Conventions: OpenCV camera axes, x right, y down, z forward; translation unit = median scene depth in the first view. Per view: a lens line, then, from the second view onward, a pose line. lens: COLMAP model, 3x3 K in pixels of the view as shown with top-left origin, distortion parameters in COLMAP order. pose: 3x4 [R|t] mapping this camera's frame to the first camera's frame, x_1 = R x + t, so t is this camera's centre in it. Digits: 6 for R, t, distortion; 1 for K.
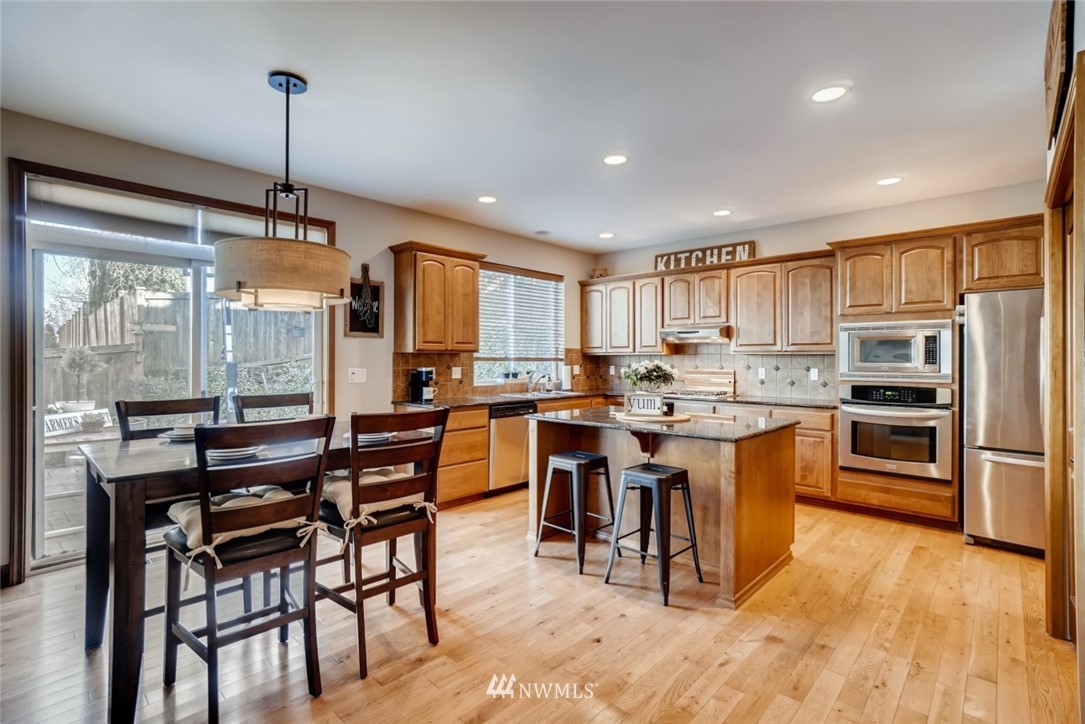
lens RADIAL K [[511.6, 0, 543.5], [0, 511.6, 360.8], [0, 0, 1]] dist [-0.016388, 0.003942]
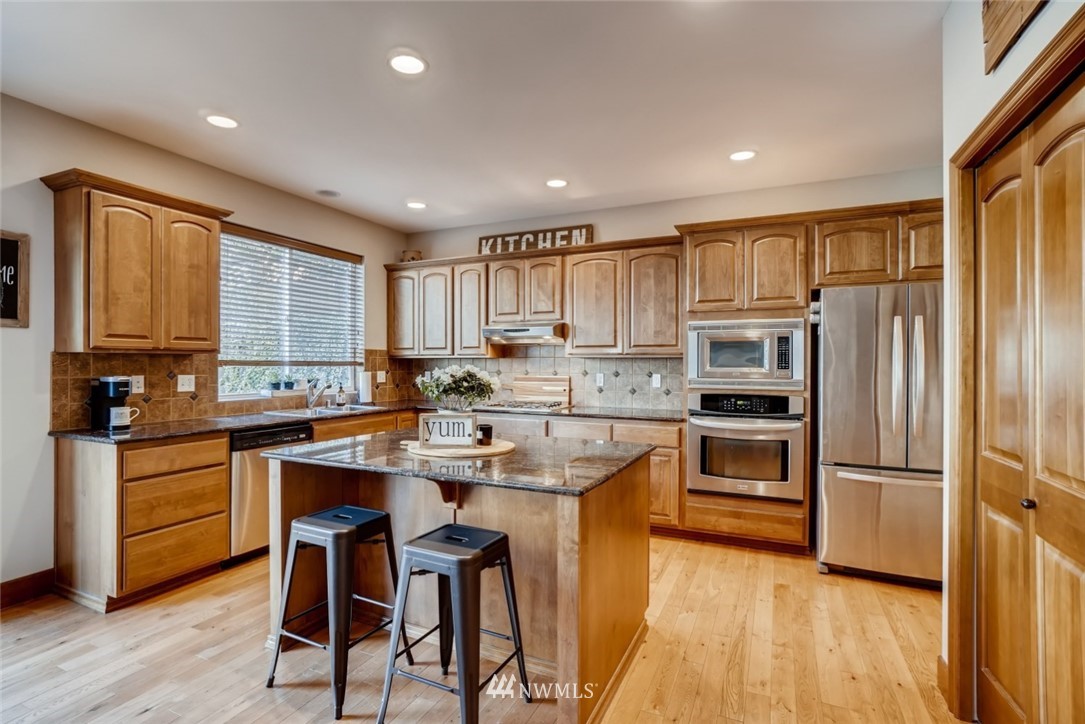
lens RADIAL K [[511.6, 0, 541.7], [0, 511.6, 363.4], [0, 0, 1]] dist [-0.016388, 0.003942]
pose [[0.951818, 0.000688, 0.306664, 0.089013], [0.000478, 0.999993, -0.003728, -0.000040], [-0.306664, 0.003695, 0.951811, 0.267010]]
